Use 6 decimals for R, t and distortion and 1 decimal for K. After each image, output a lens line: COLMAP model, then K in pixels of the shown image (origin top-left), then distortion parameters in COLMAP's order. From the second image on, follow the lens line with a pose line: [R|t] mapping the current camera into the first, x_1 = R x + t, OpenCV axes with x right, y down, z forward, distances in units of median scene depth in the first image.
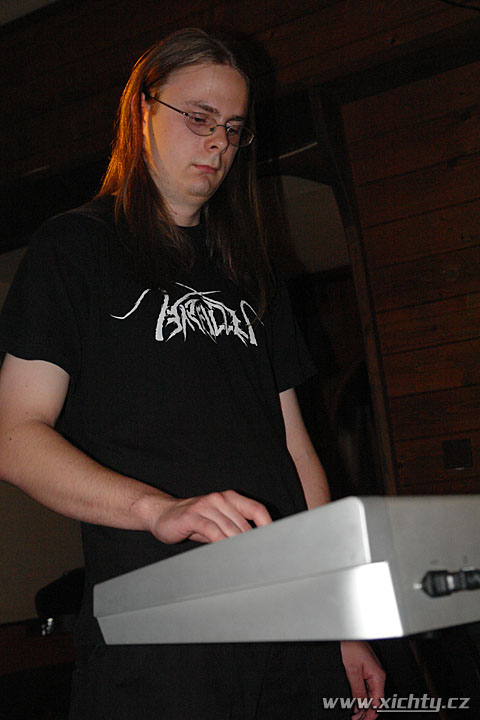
lens RADIAL K [[1068.9, 0, 239.2], [0, 1068.9, 361.1], [0, 0, 1]] dist [0.233252, 0.000000]
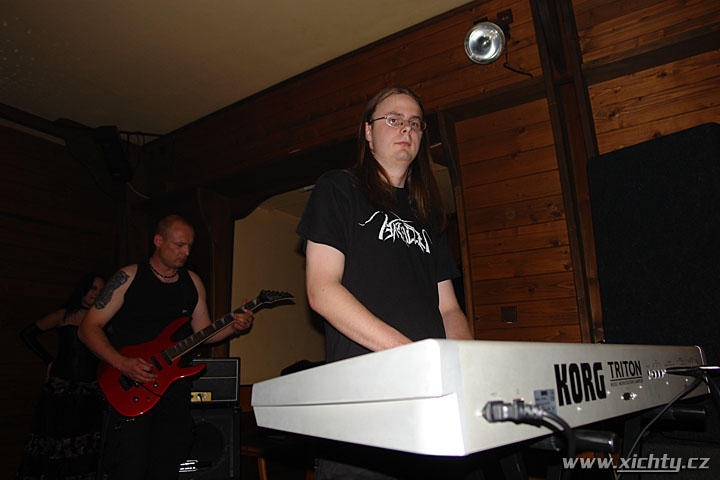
lens RADIAL K [[515.9, 0, 360.0], [0, 515.9, 240.0], [0, 0, 1]] dist [-0.003422, 0.000004]
pose [[0.994536, 0.061376, -0.084446, 0.019822], [-0.064824, 0.997145, -0.038716, 0.012047], [0.081829, 0.043979, 0.995676, 0.117158]]
